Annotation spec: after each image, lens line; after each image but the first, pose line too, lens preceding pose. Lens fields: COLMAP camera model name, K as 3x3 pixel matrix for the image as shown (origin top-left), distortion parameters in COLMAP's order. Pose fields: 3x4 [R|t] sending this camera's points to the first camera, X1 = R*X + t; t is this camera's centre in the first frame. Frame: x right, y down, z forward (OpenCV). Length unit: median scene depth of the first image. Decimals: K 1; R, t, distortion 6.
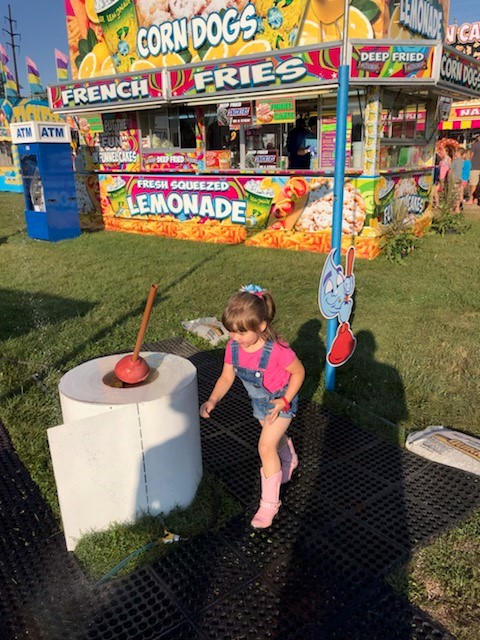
lens RADIAL K [[527.8, 0, 240.0], [0, 527.8, 320.0], [0, 0, 1]] dist [0.001649, 0.017100]
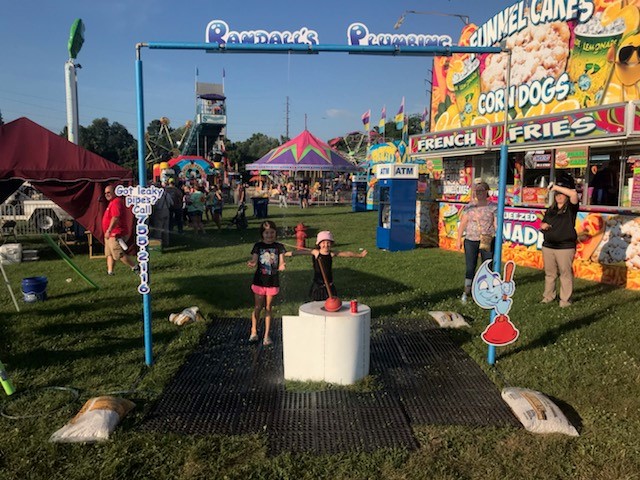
lens RADIAL K [[523.6, 0, 321.7], [0, 523.6, 231.6], [0, 0, 1]] dist [0.008080, 0.002584]
pose [[0.838734, 0.074835, -0.539375, 0.216780], [-0.185546, 0.970513, -0.153874, 0.039341], [0.511955, 0.229139, 0.827887, -0.183387]]
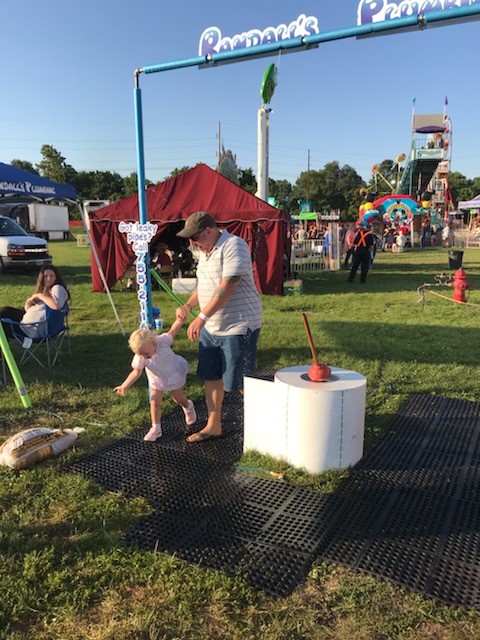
lens RADIAL K [[525.1, 0, 222.7], [0, 525.1, 319.8], [0, 0, 1]] dist [-0.013094, -0.016625]
pose [[0.388484, 0.186827, -0.902317, 0.290416], [-0.286775, 0.955113, 0.074290, -0.023623], [0.875694, 0.229901, 0.424623, 0.026654]]
